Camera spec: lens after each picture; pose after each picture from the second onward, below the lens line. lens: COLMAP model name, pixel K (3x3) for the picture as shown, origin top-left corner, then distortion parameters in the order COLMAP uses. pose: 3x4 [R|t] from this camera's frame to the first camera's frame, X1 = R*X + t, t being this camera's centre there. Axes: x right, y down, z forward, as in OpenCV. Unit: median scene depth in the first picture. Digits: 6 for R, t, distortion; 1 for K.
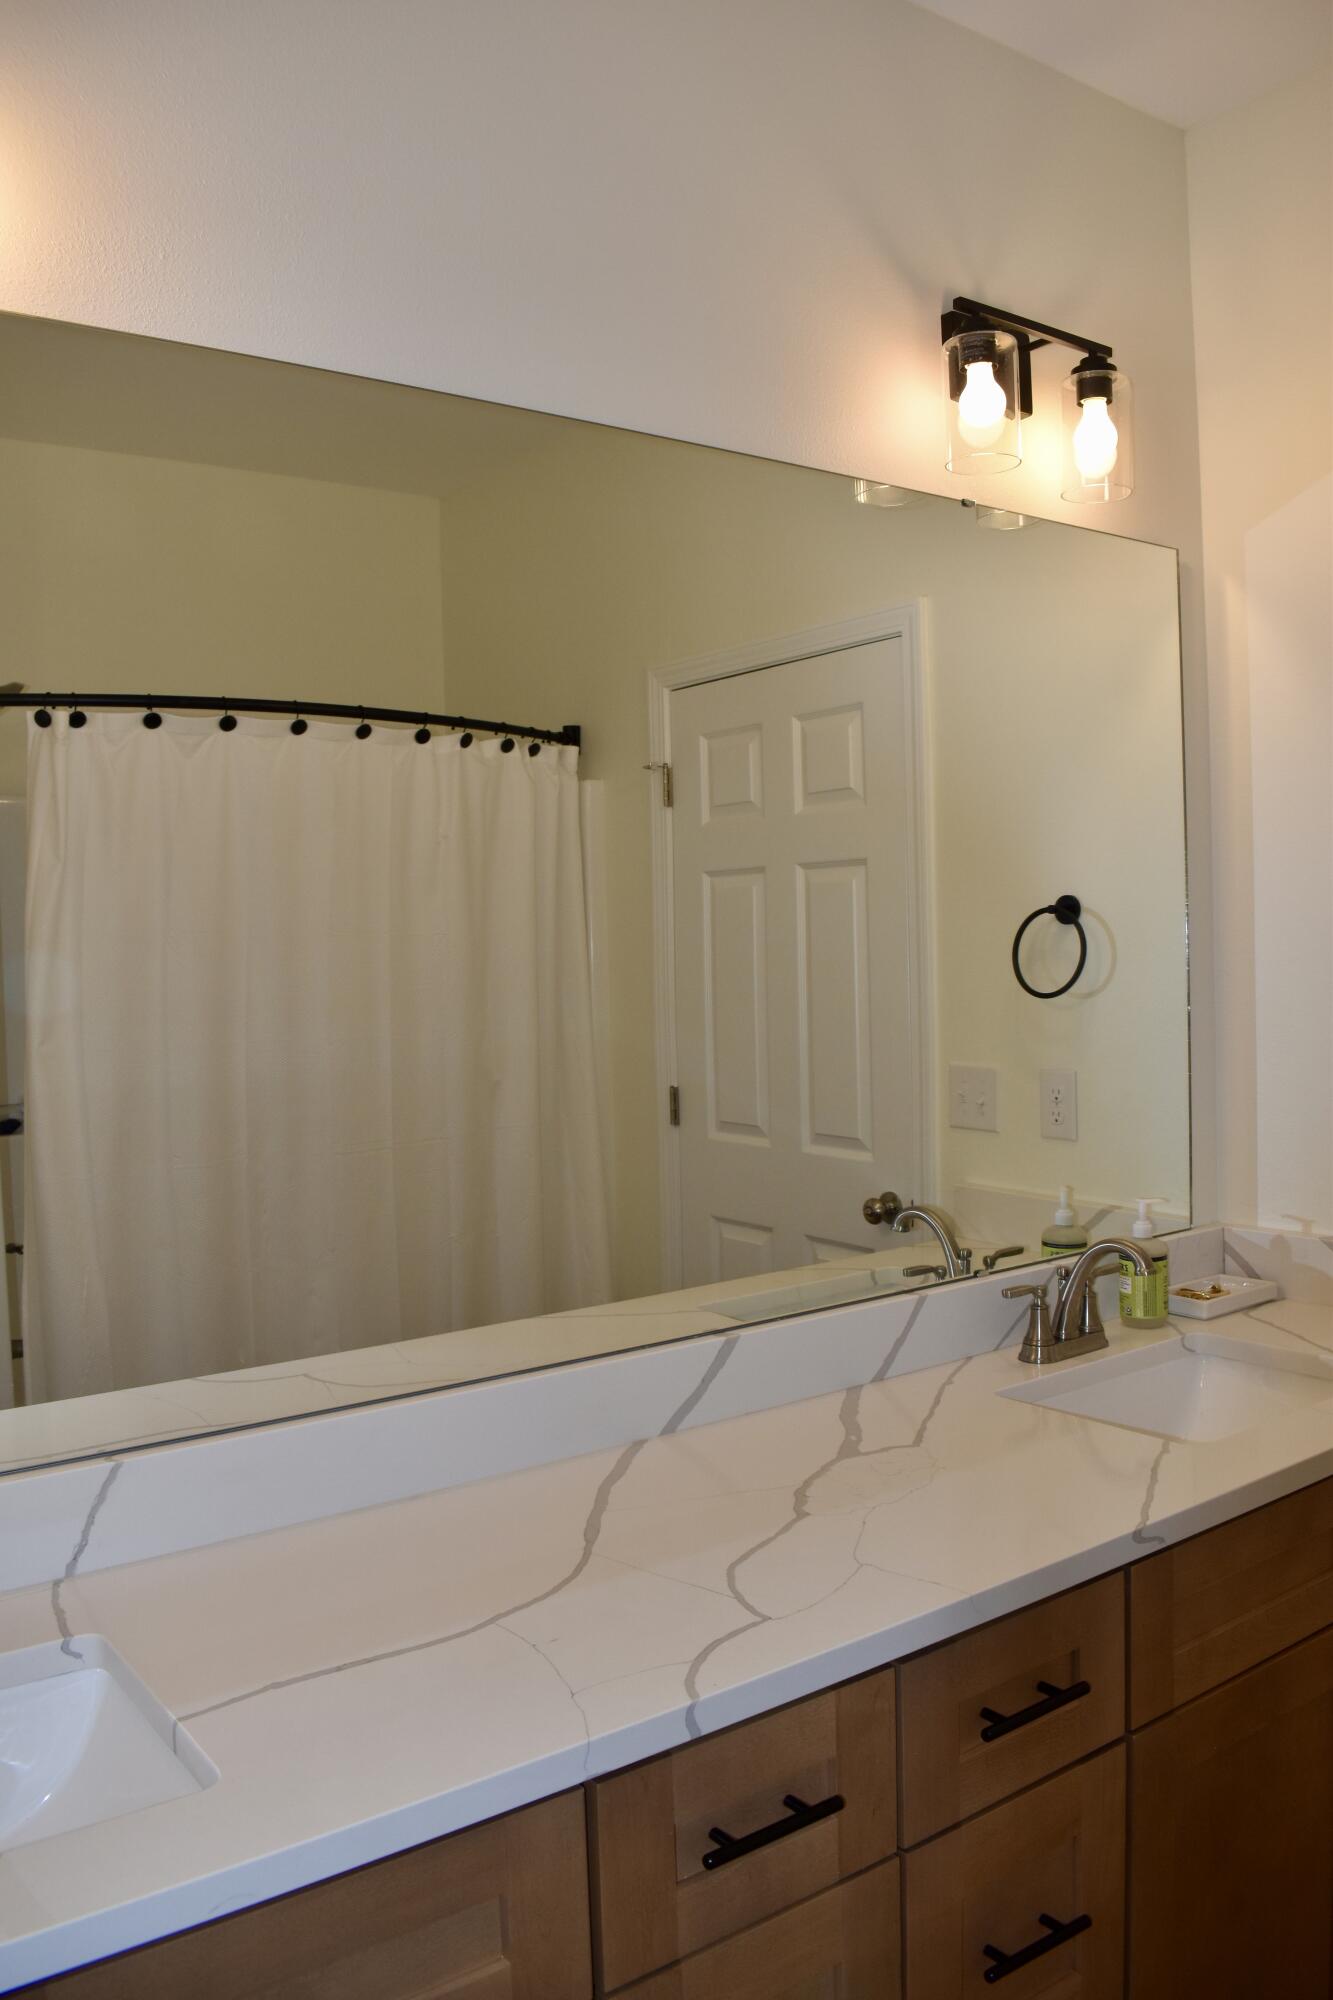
lens RADIAL K [[1549.9, 0, 674.2], [0, 1549.9, 999.6], [0, 0, 1]] dist [-0.099335, 0.022887]
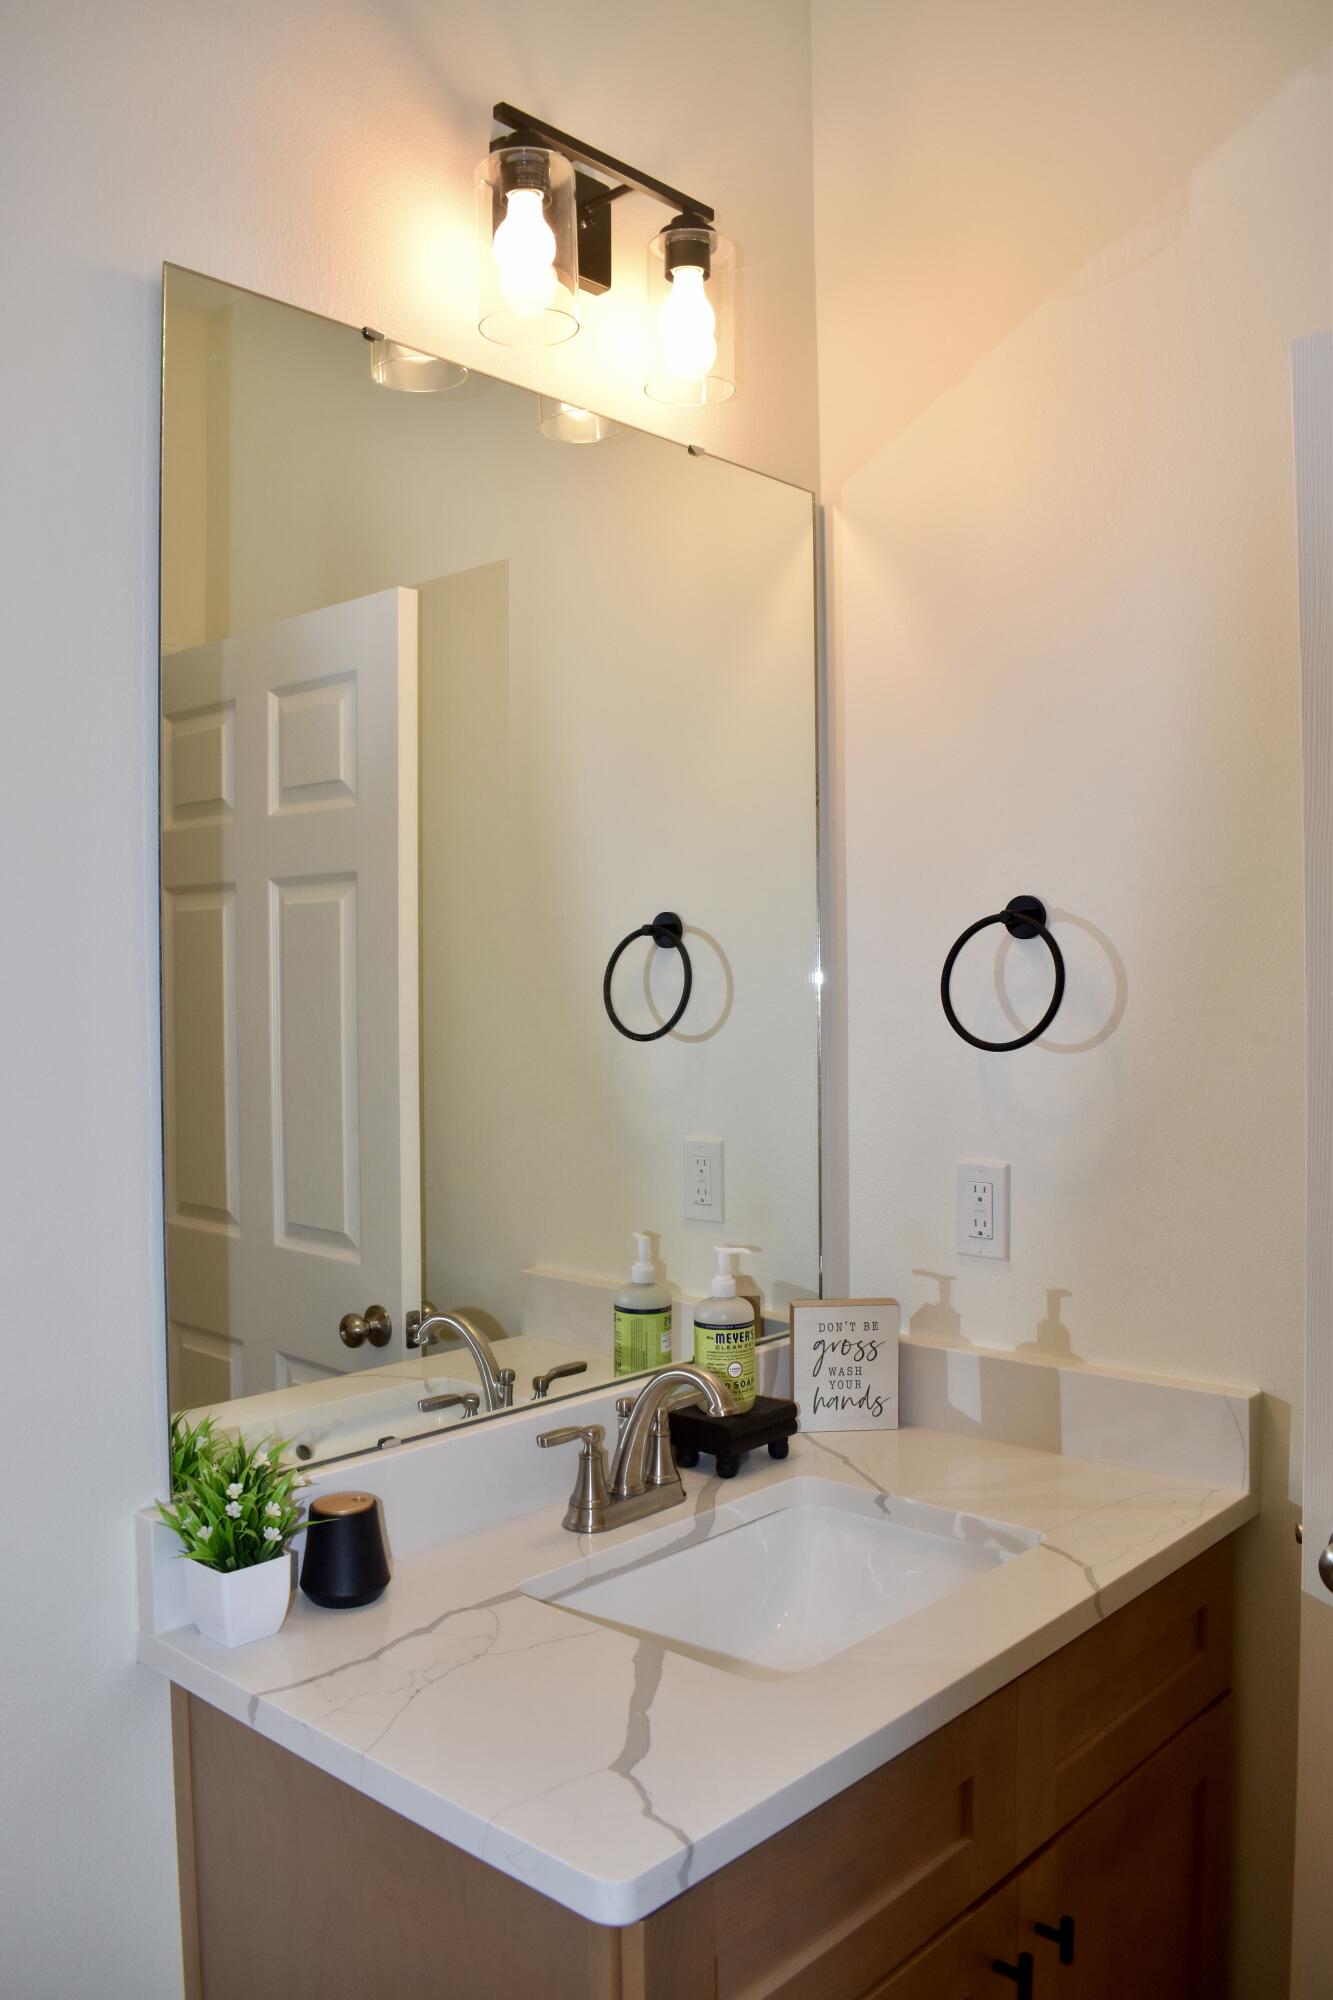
lens RADIAL K [[1549.9, 0, 667.8], [0, 1549.9, 1002.3], [0, 0, 1]] dist [-0.099335, 0.022887]
pose [[0.982839, 0.012086, 0.184069, 0.127719], [-0.006618, 0.999519, -0.030294, 0.004663], [-0.184347, 0.028556, 0.982446, 0.246405]]
